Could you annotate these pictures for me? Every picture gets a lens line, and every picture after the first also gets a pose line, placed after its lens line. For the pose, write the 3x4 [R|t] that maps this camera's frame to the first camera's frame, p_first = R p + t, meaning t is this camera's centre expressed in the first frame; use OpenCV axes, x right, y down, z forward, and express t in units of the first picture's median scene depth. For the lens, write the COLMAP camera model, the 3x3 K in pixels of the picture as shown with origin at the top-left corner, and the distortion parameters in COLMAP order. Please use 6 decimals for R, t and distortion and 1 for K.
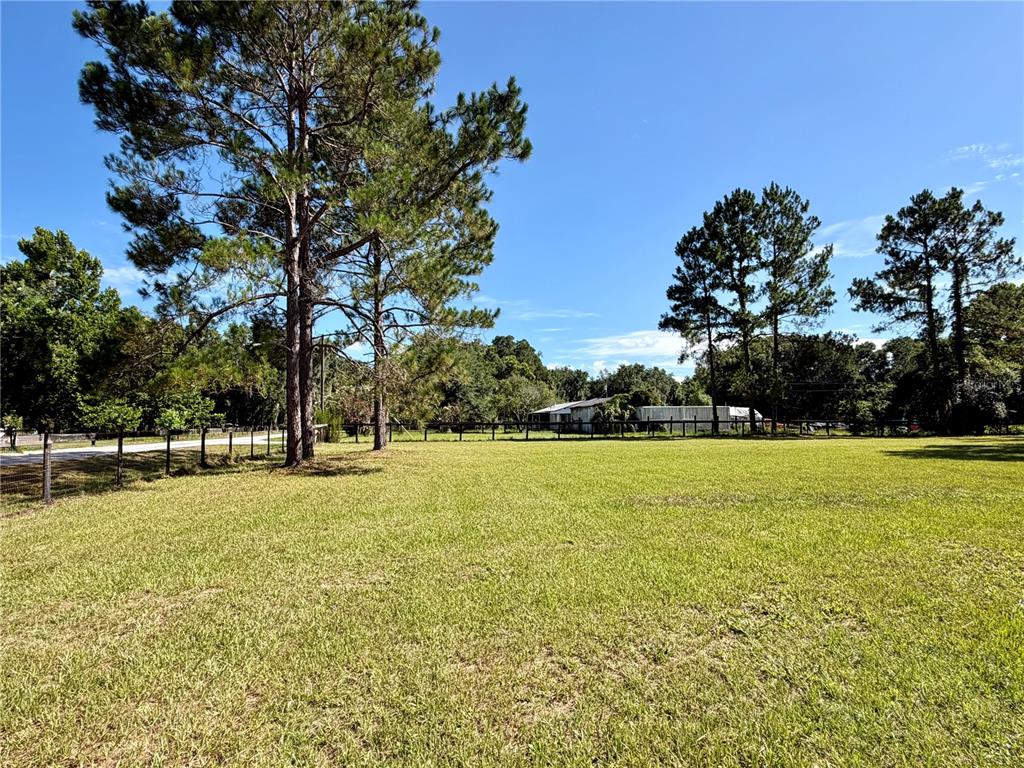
lens RADIAL K [[571.9, 0, 511.6], [0, 571.9, 383.1], [0, 0, 1]] dist [0.002021, 0.000168]
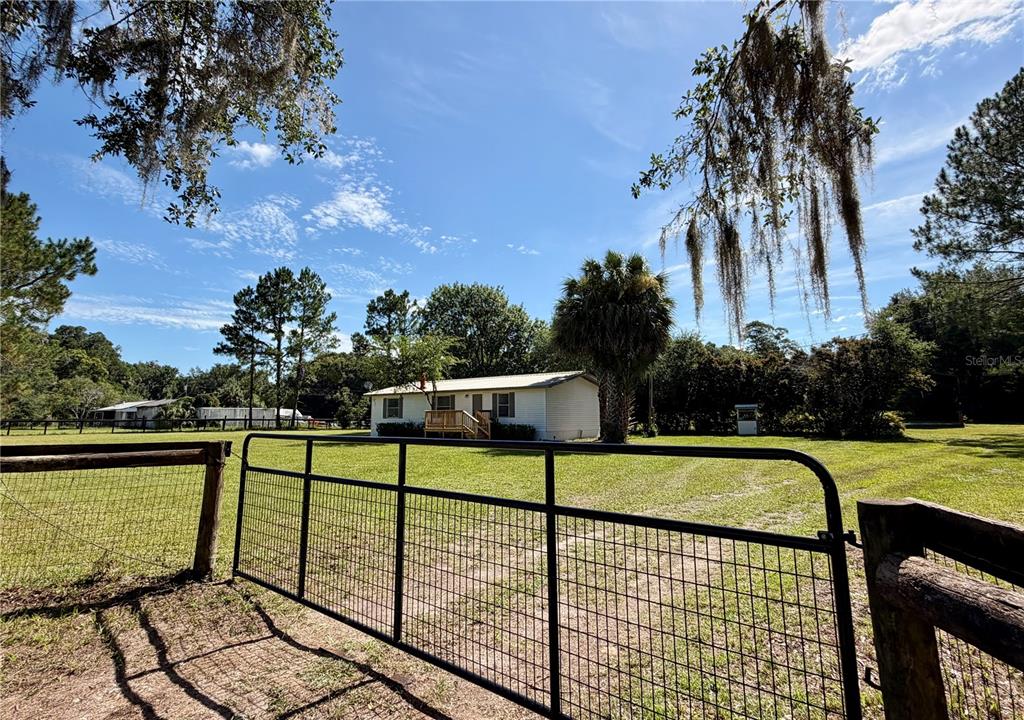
lens RADIAL K [[508.6, 0, 510.3], [0, 508.6, 339.2], [0, 0, 1]] dist [-0.000976, -0.001095]
pose [[0.761226, 0.104794, 0.639964, 0.008719], [-0.047913, 0.993248, -0.105654, -0.031493], [-0.646715, 0.049764, 0.761107, -0.421810]]
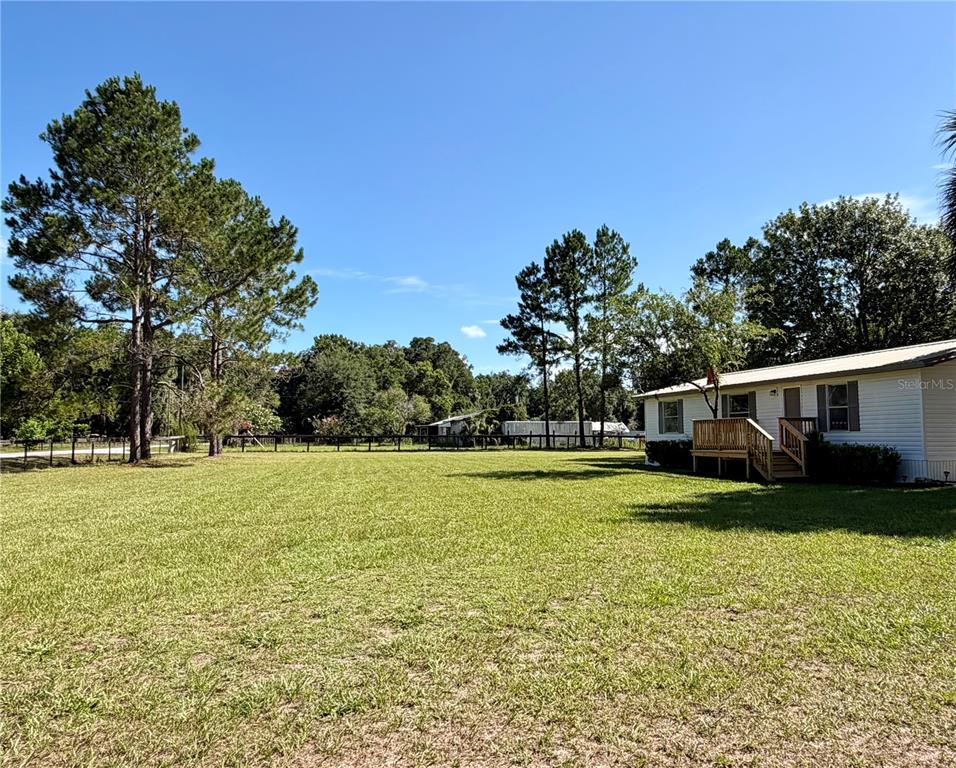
lens RADIAL K [[690.5, 0, 526.7], [0, 690.5, 379.6], [0, 0, 1]] dist [-0.014701, -0.003067]
pose [[0.994846, 0.014325, 0.100384, 0.173715], [-0.013139, 0.999836, -0.012472, -0.025885], [-0.100547, 0.011089, 0.994871, -0.343463]]
